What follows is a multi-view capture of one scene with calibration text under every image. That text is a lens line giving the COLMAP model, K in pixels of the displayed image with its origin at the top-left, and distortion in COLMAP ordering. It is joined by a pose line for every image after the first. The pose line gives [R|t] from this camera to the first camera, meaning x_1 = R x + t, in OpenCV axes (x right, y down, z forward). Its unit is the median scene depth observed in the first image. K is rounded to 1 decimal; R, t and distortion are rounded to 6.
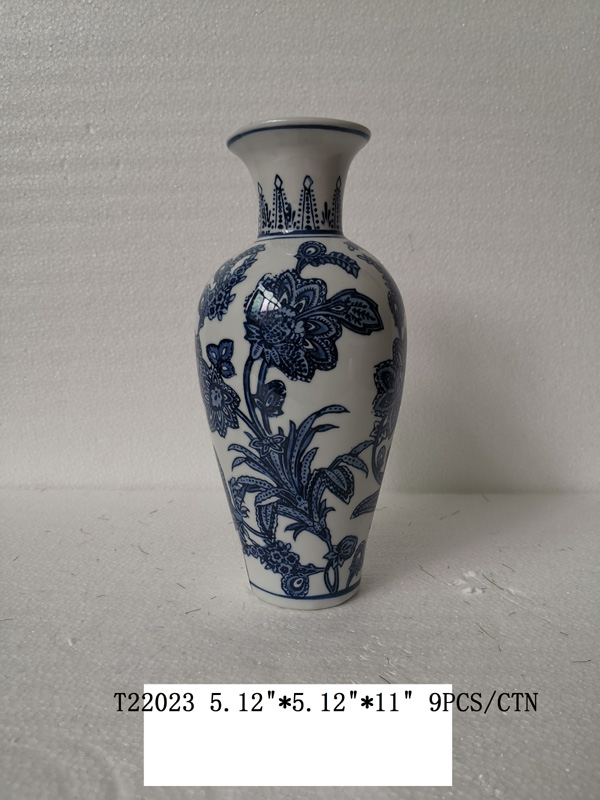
lens RADIAL K [[631.0, 0, 300.5], [0, 631.0, 407.7], [0, 0, 1]] dist [0.030363, -0.047207]
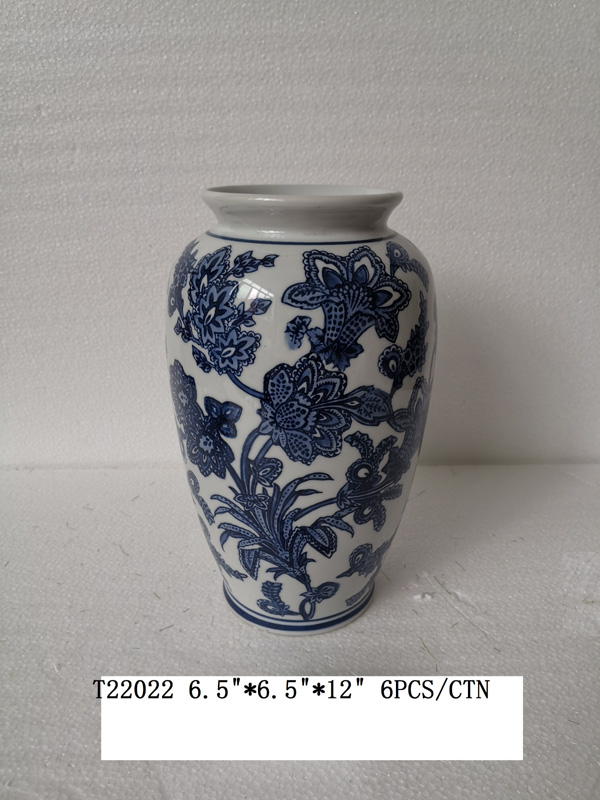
lens RADIAL K [[631.0, 0, 301.4], [0, 631.0, 405.9], [0, 0, 1]] dist [0.030363, -0.047207]
pose [[0.999866, -0.013701, -0.008951, 0.056462], [0.015214, 0.979703, 0.199877, -0.191309], [0.006031, -0.199987, 0.979780, -0.007073]]
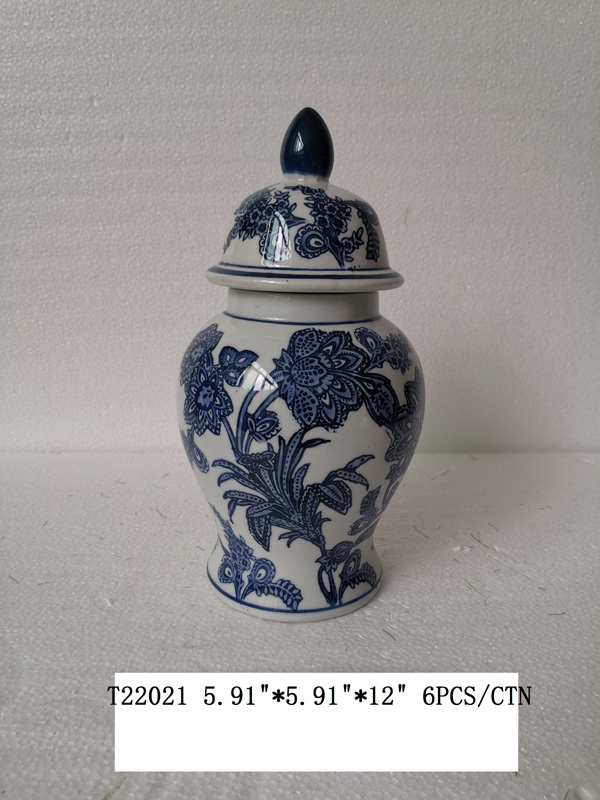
lens RADIAL K [[631.0, 0, 301.8], [0, 631.0, 406.4], [0, 0, 1]] dist [0.030363, -0.047207]
pose [[0.999669, -0.005354, 0.025184, -0.028390], [0.002854, 0.995153, 0.098297, -0.054614], [-0.025588, -0.098193, 0.994838, -0.060021]]
